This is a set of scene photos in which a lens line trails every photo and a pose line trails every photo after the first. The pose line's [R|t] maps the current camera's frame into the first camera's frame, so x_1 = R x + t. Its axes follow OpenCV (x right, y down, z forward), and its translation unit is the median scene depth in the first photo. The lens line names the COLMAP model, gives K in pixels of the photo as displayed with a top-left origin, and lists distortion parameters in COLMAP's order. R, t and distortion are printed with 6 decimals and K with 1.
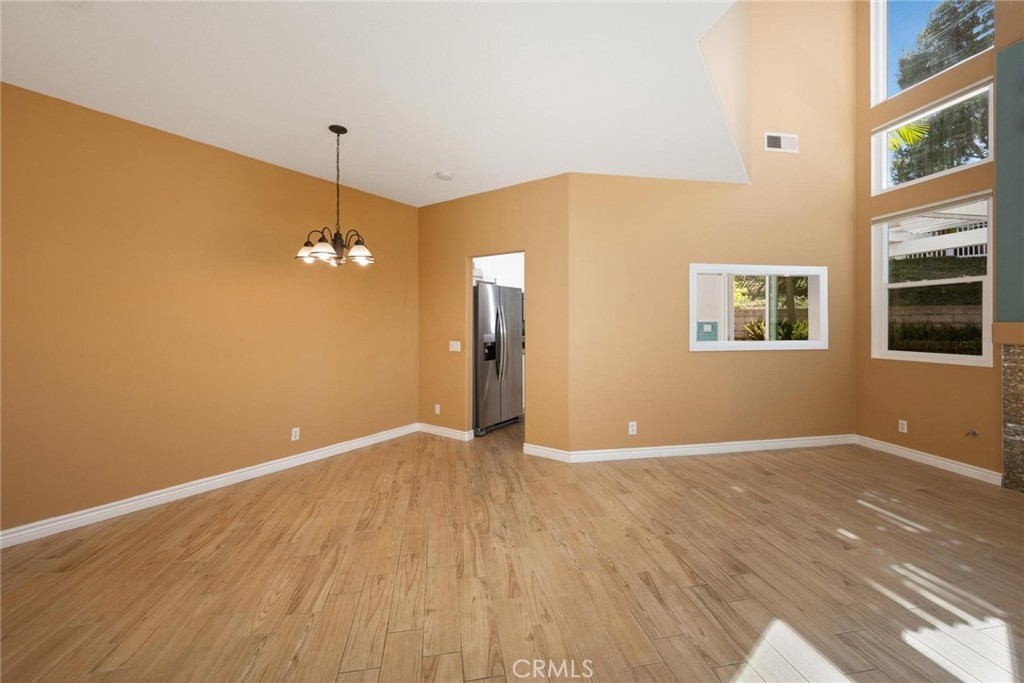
lens RADIAL K [[409.3, 0, 515.0], [0, 409.3, 322.2], [0, 0, 1]] dist [-0.001044, 0.000296]
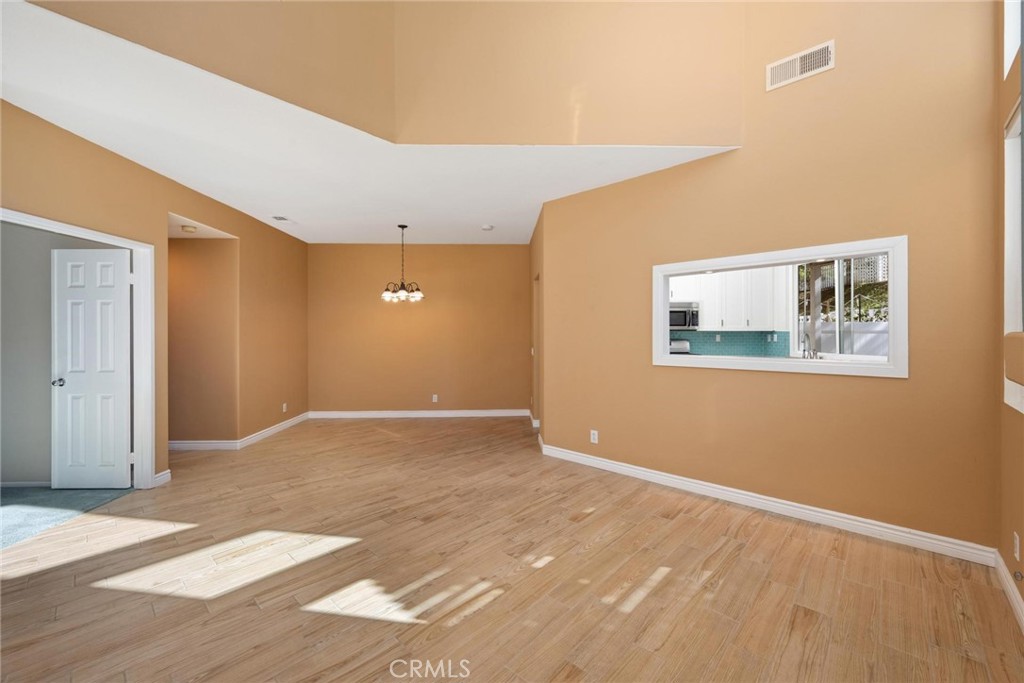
lens RADIAL K [[409.3, 0, 518.7], [0, 409.3, 329.9], [0, 0, 1]] dist [-0.001044, 0.000296]
pose [[0.603476, -0.005962, -0.797359, 1.153665], [0.004642, 0.999981, -0.003964, -0.002917], [0.797368, -0.001309, 0.603492, 0.280601]]
